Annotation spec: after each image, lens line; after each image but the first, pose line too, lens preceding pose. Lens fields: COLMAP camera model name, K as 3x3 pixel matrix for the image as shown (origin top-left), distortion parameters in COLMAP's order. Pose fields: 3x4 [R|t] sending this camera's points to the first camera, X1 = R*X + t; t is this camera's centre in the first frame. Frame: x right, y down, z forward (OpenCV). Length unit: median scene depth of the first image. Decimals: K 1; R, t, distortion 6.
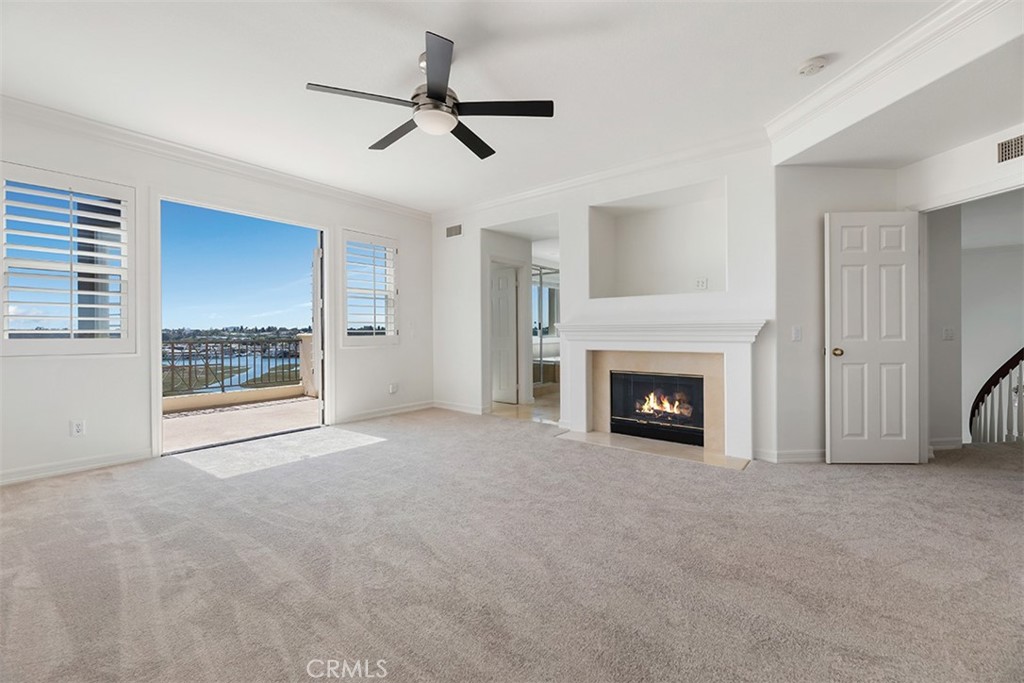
lens RADIAL K [[421.8, 0, 514.4], [0, 421.8, 337.7], [0, 0, 1]] dist [-0.002562, -0.000988]
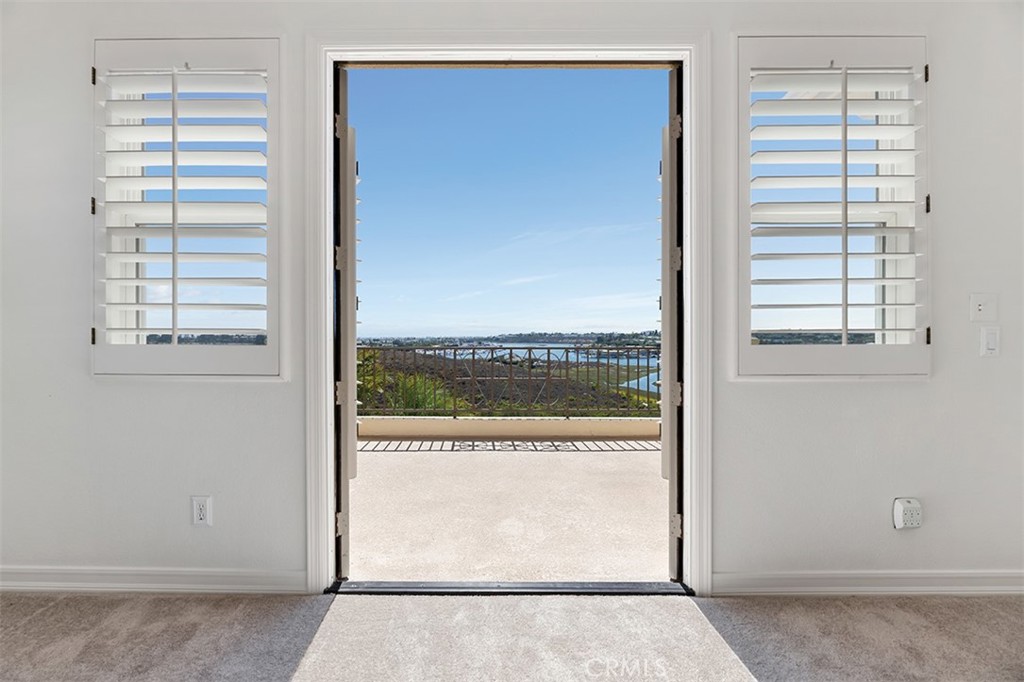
lens RADIAL K [[421.8, 0, 505.0], [0, 421.8, 333.9], [0, 0, 1]] dist [-0.002562, -0.000988]
pose [[0.604917, -0.002250, -0.796286, -0.222434], [-0.011566, 0.999866, -0.011612, -0.006197], [0.796205, 0.016234, 0.604809, 0.577254]]
